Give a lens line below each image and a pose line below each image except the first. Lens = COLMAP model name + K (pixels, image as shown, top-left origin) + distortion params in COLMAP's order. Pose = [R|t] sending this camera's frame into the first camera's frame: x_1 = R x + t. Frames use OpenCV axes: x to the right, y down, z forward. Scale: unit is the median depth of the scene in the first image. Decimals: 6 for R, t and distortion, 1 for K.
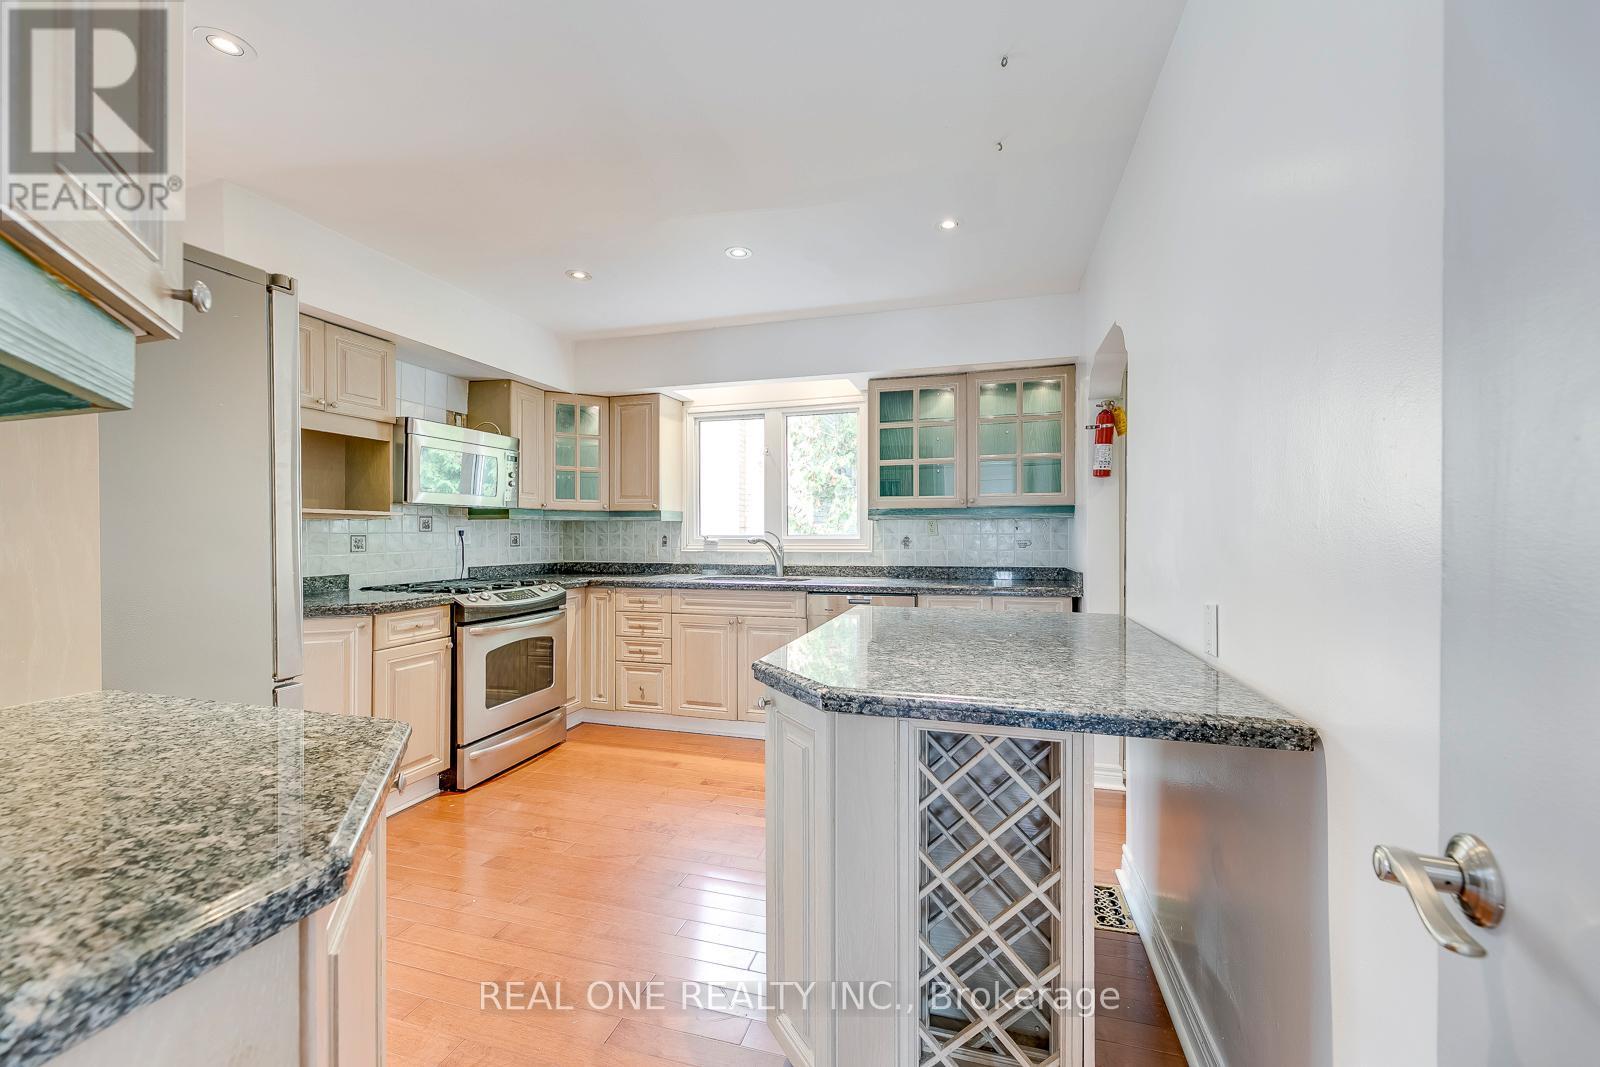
lens RADIAL K [[633.6, 0, 801.7], [0, 633.6, 533.3], [0, 0, 1]] dist [0.000936, 0.000541]
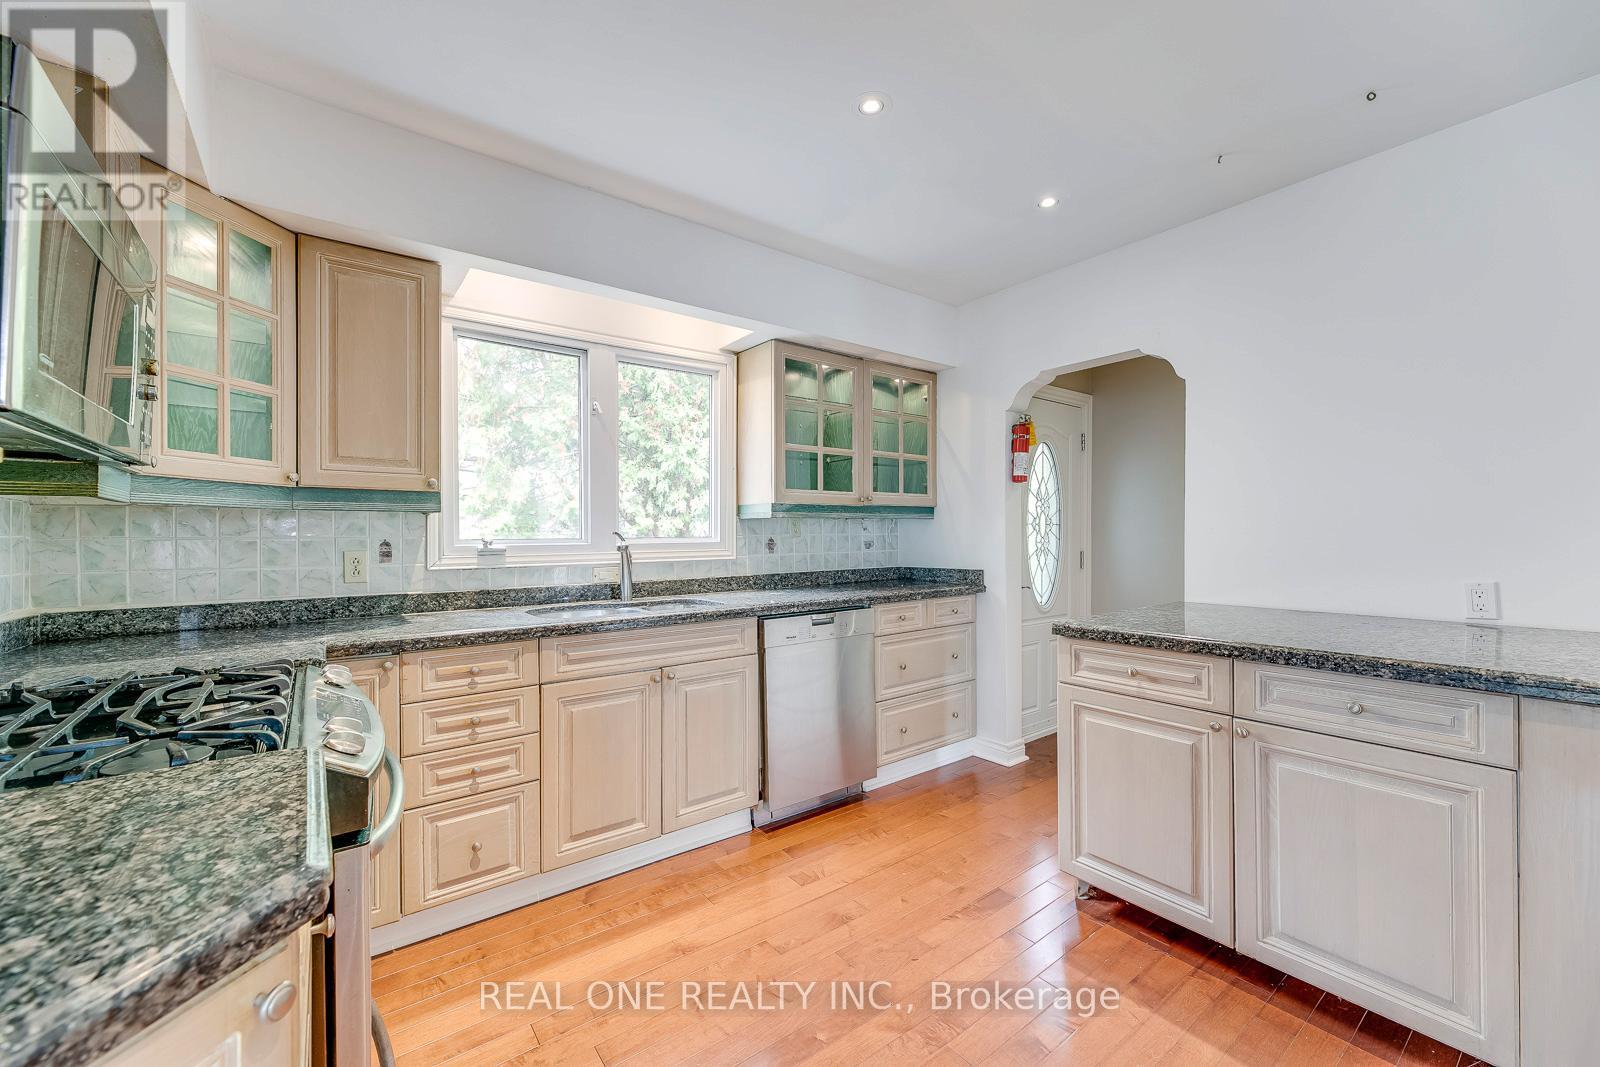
lens RADIAL K [[633.6, 0, 796.8], [0, 633.6, 530.1], [0, 0, 1]] dist [0.000936, 0.000541]
pose [[0.602667, 0.003017, 0.797987, -0.471759], [0.007241, 0.999931, -0.009250, 0.002078], [-0.797960, 0.011353, 0.602603, 0.469273]]
